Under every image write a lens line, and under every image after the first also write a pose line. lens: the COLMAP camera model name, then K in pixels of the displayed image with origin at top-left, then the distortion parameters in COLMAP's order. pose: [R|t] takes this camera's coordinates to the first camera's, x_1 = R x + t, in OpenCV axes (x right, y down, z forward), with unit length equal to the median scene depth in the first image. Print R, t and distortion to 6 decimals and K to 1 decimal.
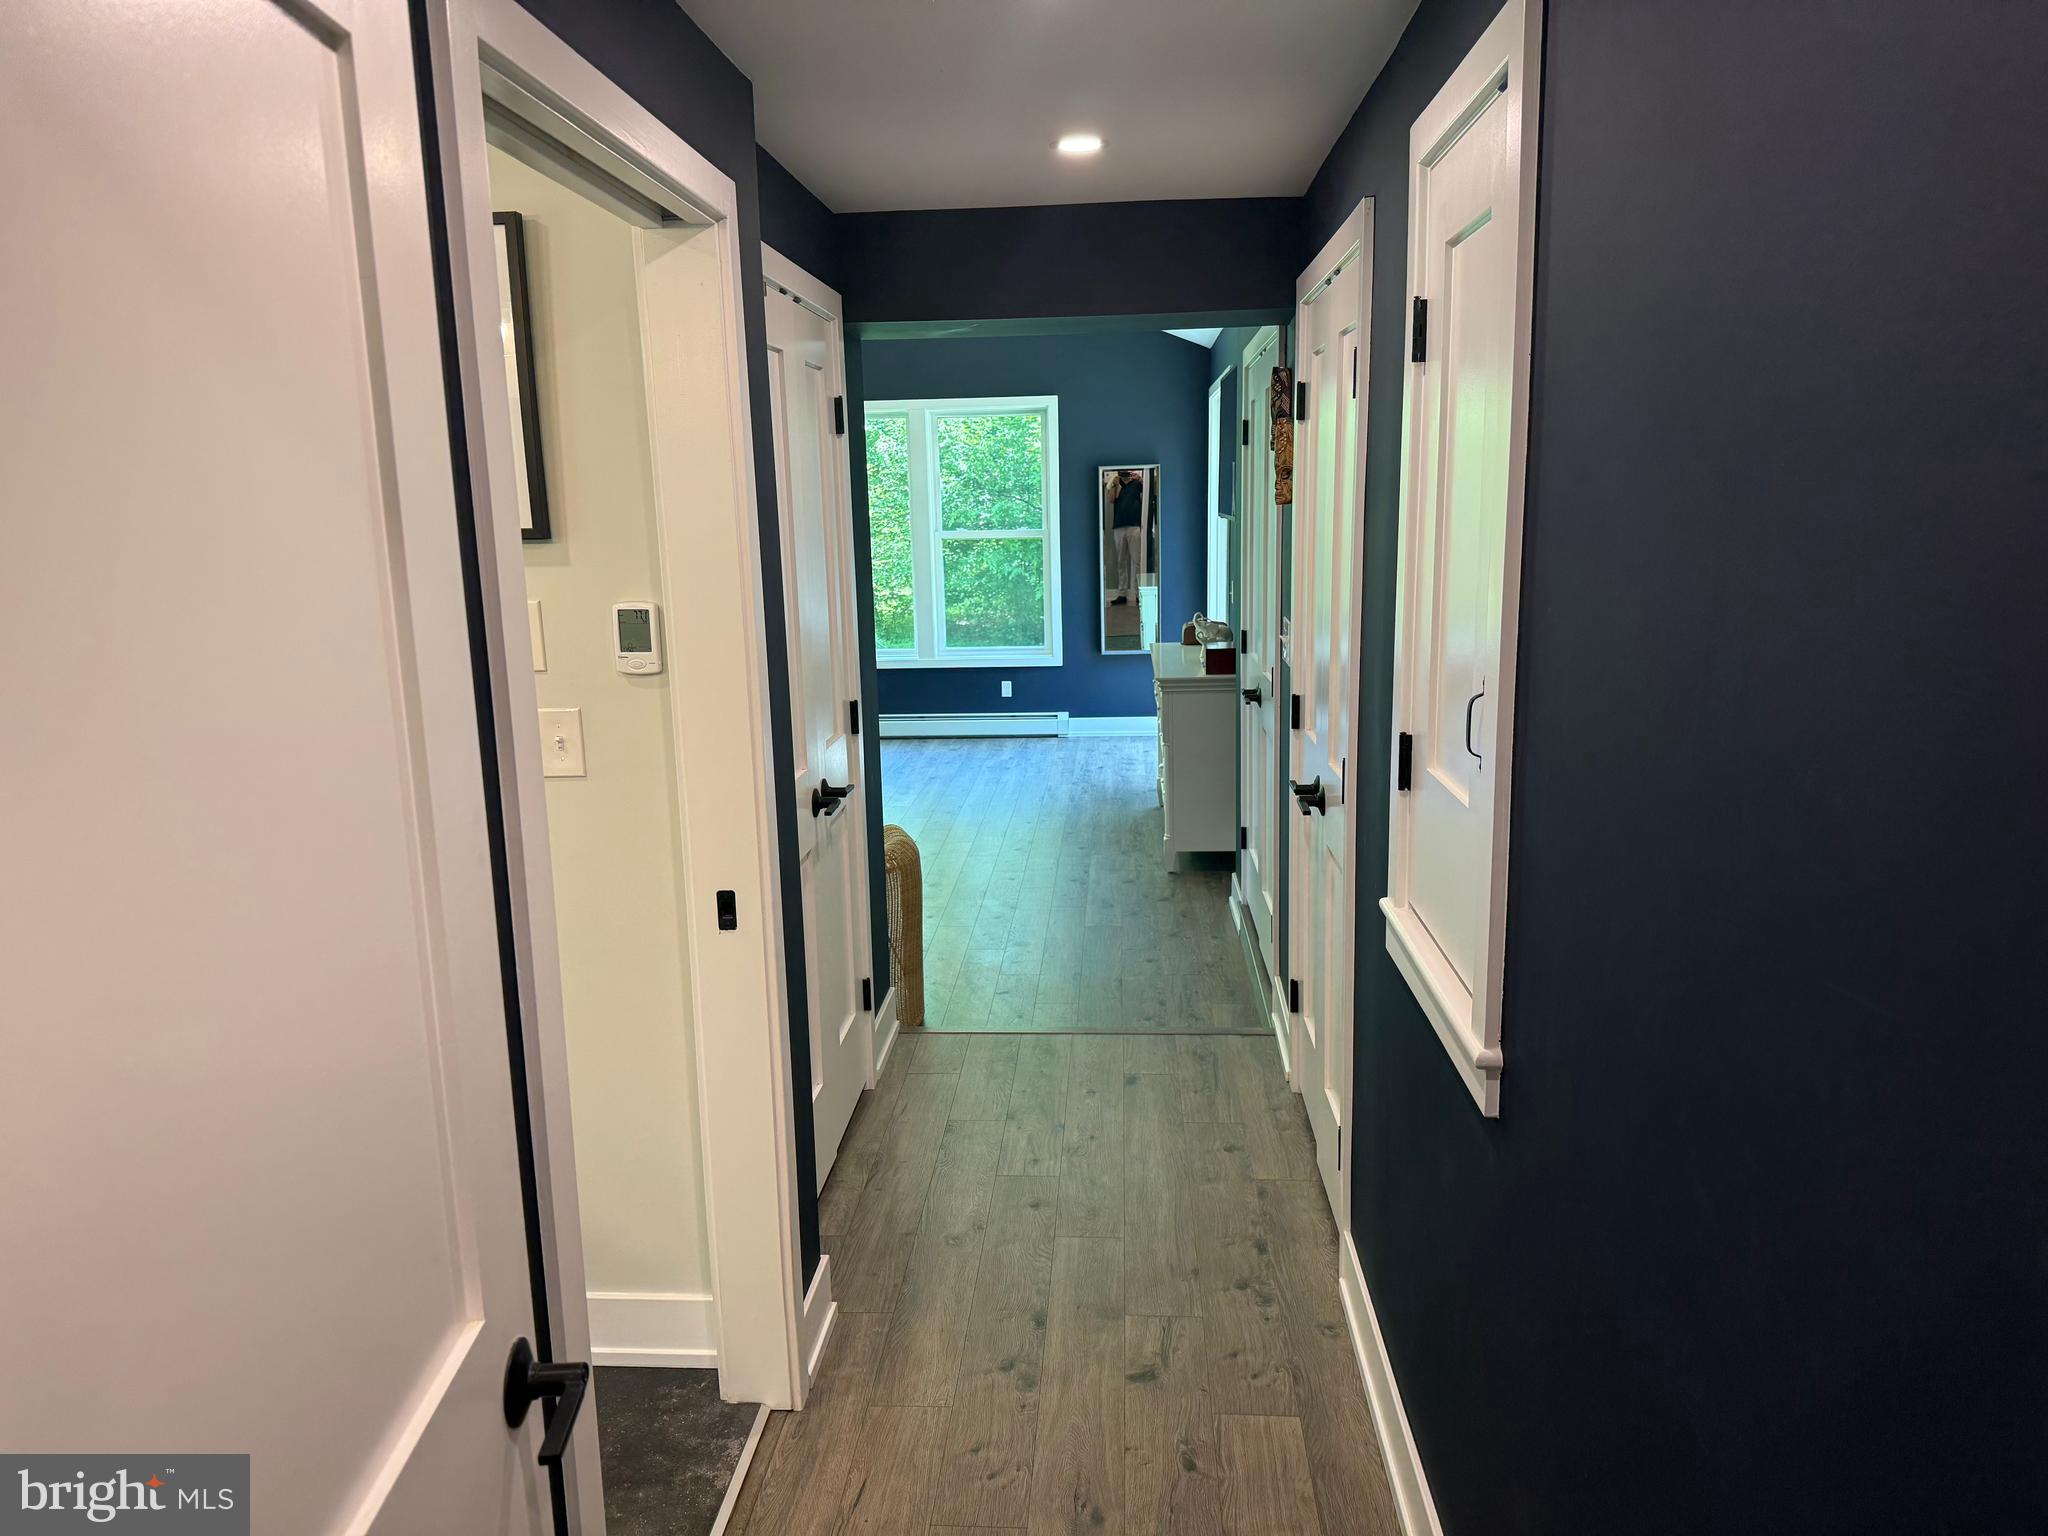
lens RADIAL K [[1429.7, 0, 1019.0], [0, 1429.7, 774.9], [0, 0, 1]] dist [0.065068, -0.076812]
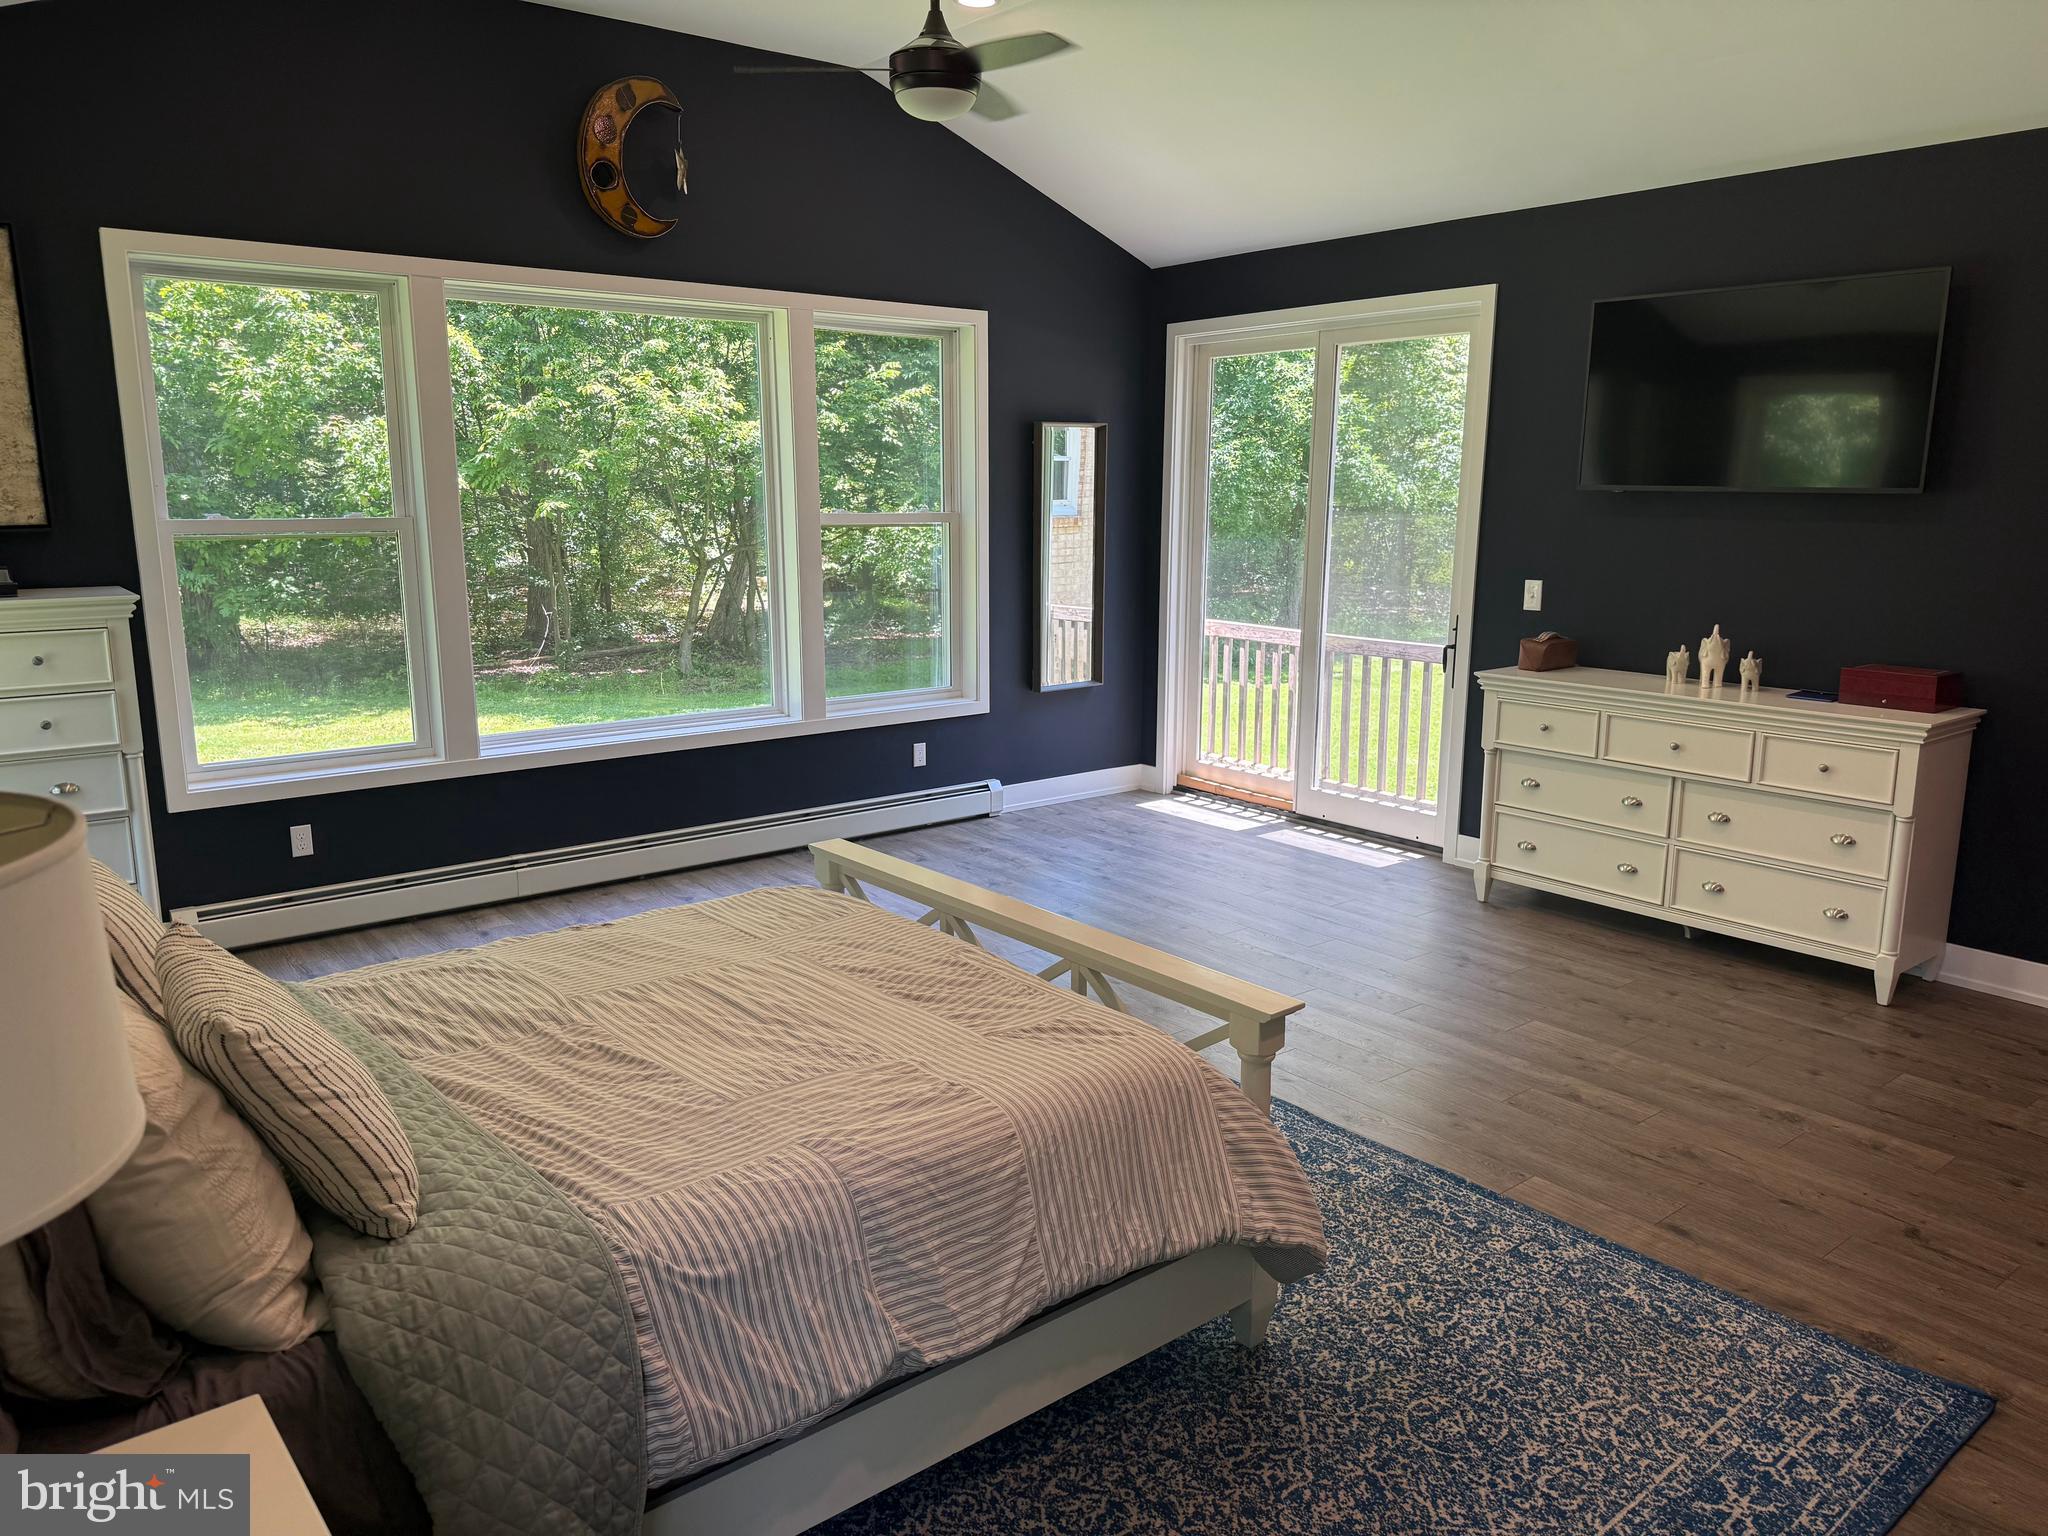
lens RADIAL K [[1429.7, 0, 1039.5], [0, 1429.7, 754.2], [0, 0, 1]] dist [0.065068, -0.076812]
pose [[0.742851, -0.105316, 0.661121, -0.408922], [0.110715, 0.993276, 0.033826, -0.077703], [-0.660238, 0.048069, 0.749516, 0.483438]]
